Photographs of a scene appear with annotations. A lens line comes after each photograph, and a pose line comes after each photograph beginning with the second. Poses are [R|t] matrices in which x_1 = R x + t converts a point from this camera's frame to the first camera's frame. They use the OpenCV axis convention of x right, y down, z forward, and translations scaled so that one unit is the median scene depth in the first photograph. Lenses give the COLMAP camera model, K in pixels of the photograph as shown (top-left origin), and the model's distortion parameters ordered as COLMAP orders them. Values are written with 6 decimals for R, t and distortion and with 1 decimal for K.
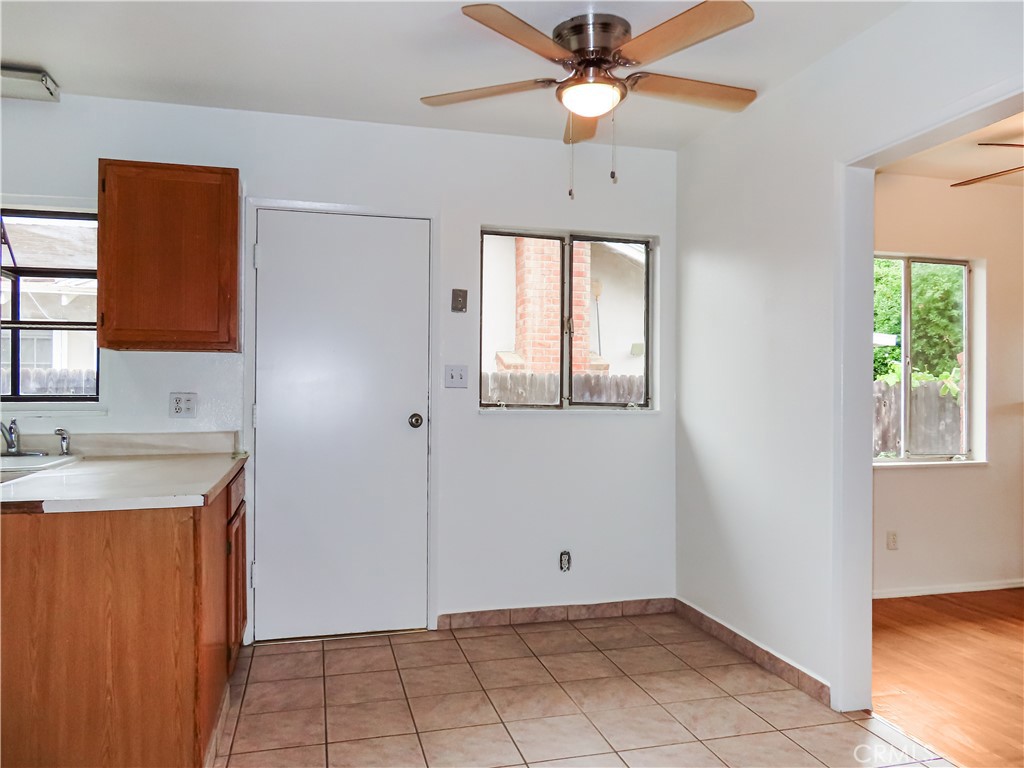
lens RADIAL K [[745.2, 0, 514.1], [0, 745.2, 392.2], [0, 0, 1]] dist [0.000869, 0.002435]
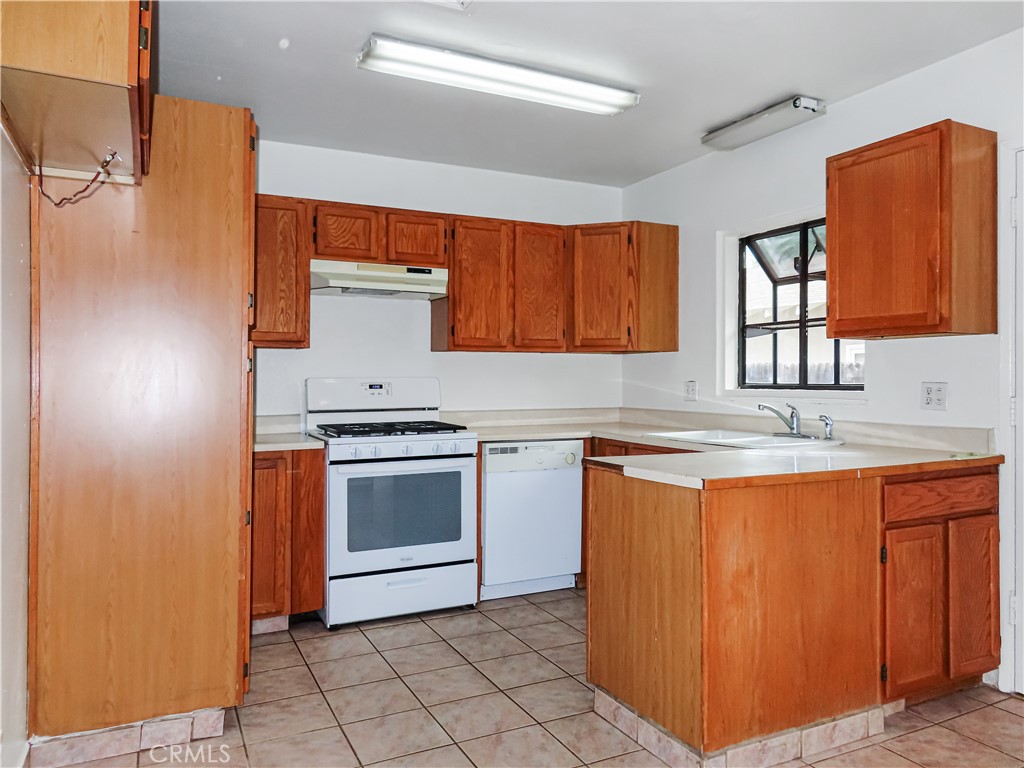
lens RADIAL K [[738.5, 0, 512.5], [0, 738.5, 381.8], [0, 0, 1]] dist [0.001923, 0.007300]
pose [[0.199988, -0.001307, -0.979797, 0.357936], [0.001728, 0.999998, -0.000981, 0.000493], [0.979797, -0.001497, 0.199990, 0.342928]]
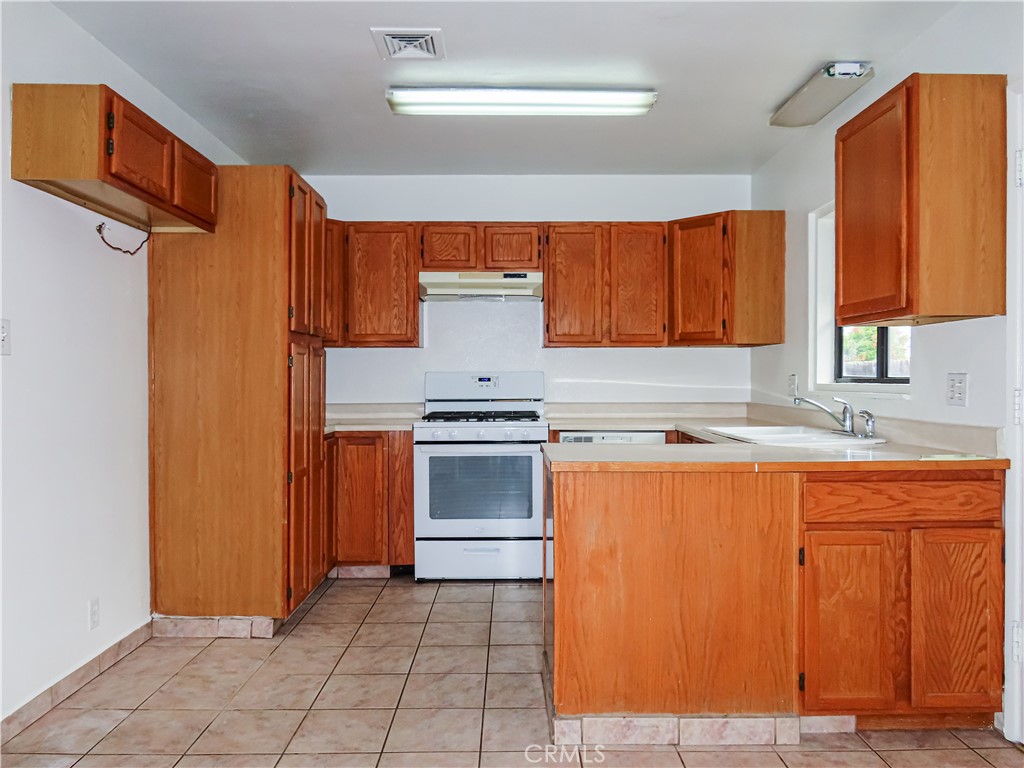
lens RADIAL K [[730.8, 0, 512.0], [0, 730.8, 384.0], [0, 0, 1]] dist [-0.010516, 0.005349]
pose [[-0.250623, 0.003596, -0.968078, 0.441428], [-0.001039, 0.999992, 0.003983, 0.010434], [0.968084, 0.002004, -0.250617, 0.796099]]
